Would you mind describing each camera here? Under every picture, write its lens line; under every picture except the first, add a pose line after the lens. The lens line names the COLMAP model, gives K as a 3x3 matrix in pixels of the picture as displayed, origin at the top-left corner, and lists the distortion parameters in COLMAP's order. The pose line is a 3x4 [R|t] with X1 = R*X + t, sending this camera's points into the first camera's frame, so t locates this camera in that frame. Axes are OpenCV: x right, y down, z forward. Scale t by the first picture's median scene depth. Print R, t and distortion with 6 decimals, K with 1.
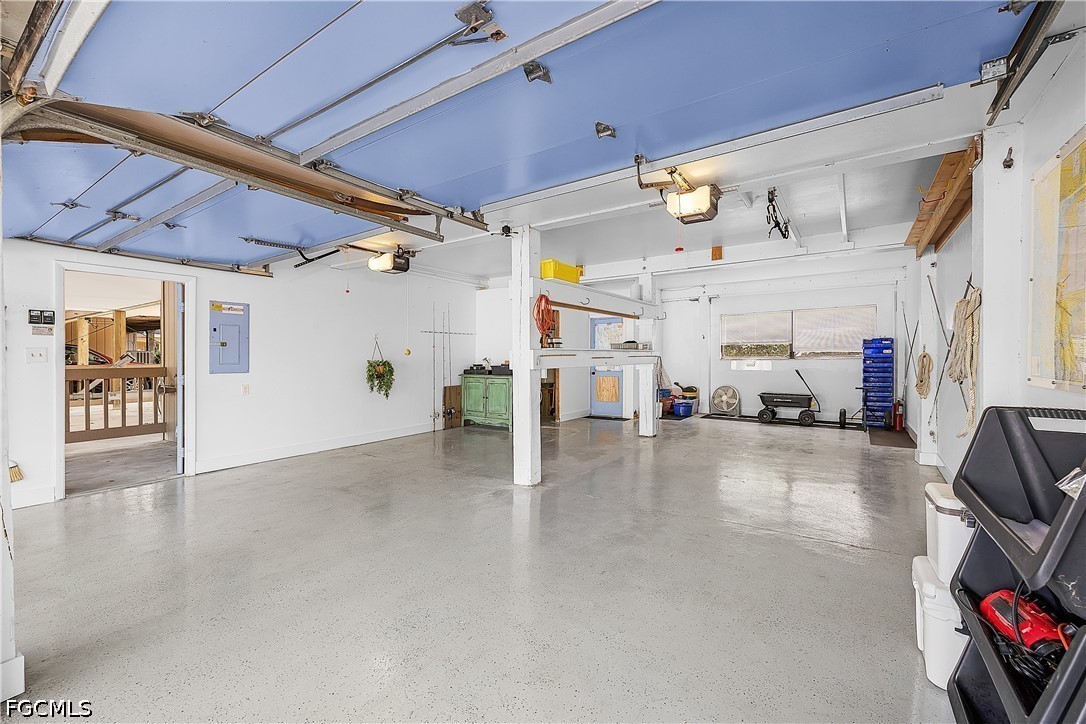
lens RADIAL K [[453.0, 0, 547.5], [0, 453.0, 352.4], [0, 0, 1]] dist [0.000618, 0.000300]
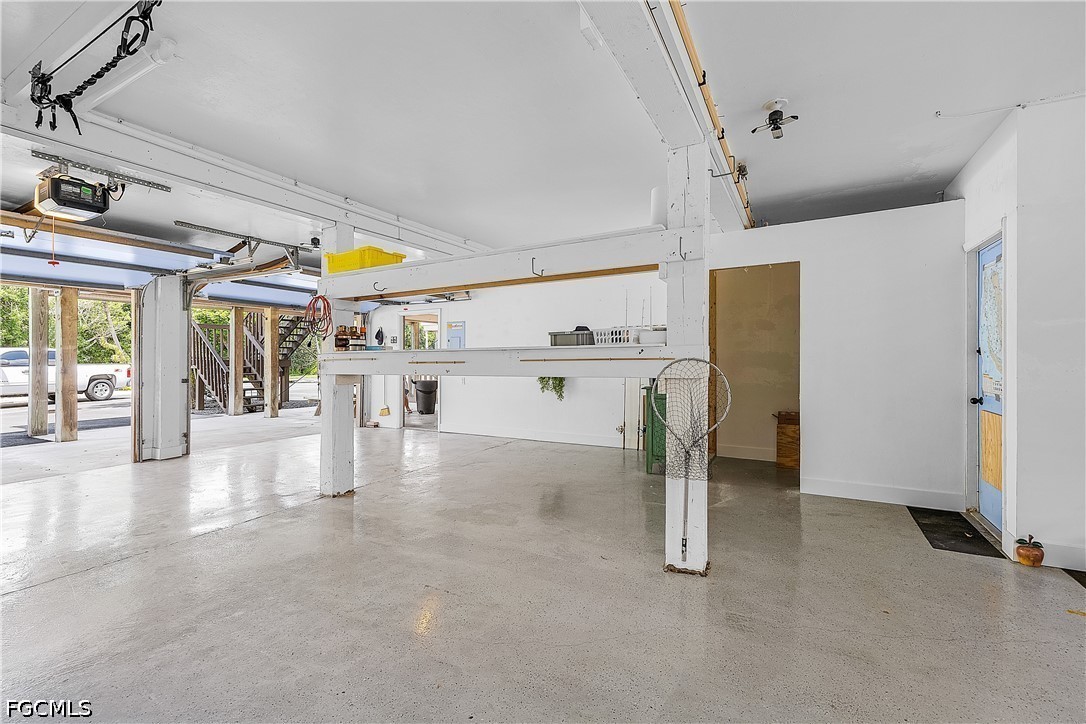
lens RADIAL K [[453.0, 0, 547.5], [0, 453.0, 352.4], [0, 0, 1]] dist [0.000618, 0.000300]
pose [[0.087166, -0.007068, -0.996169, 0.643599], [0.010788, 0.999923, -0.006150, 0.004190], [0.996135, -0.010211, 0.087236, 0.907824]]
